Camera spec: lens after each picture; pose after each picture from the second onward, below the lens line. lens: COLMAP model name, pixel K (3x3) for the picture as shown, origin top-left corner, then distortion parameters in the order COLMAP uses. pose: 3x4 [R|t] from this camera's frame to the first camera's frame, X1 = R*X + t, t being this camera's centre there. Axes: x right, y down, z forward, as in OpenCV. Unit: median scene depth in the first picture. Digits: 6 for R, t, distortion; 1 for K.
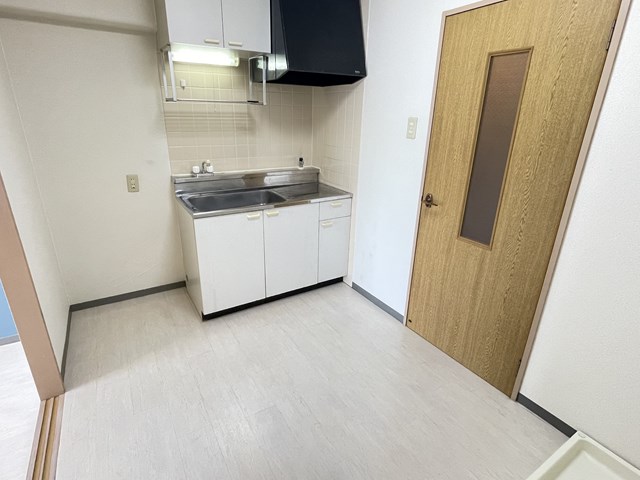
lens RADIAL K [[350.0, 0, 319.8], [0, 350.0, 237.7], [0, 0, 1]] dist [0.036514, 0.000694]
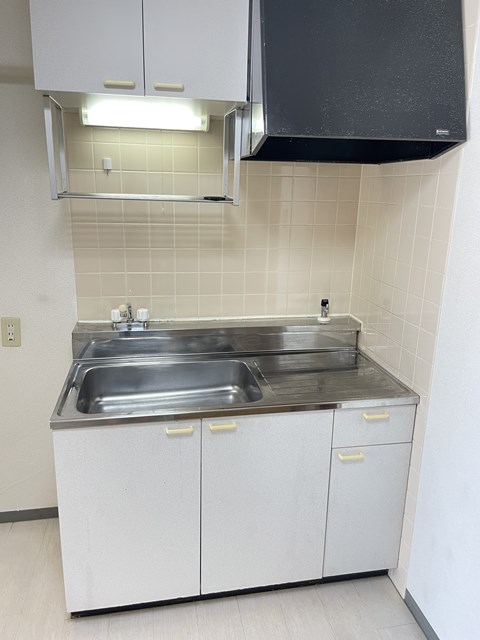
lens RADIAL K [[489.7, 0, 240.3], [0, 489.7, 320.4], [0, 0, 1]] dist [0.074598, -0.010197]
pose [[0.933192, 0.097502, -0.345898, 0.114215], [-0.126660, 0.989965, -0.062663, -0.193235], [0.336317, 0.102288, 0.936177, 0.415468]]
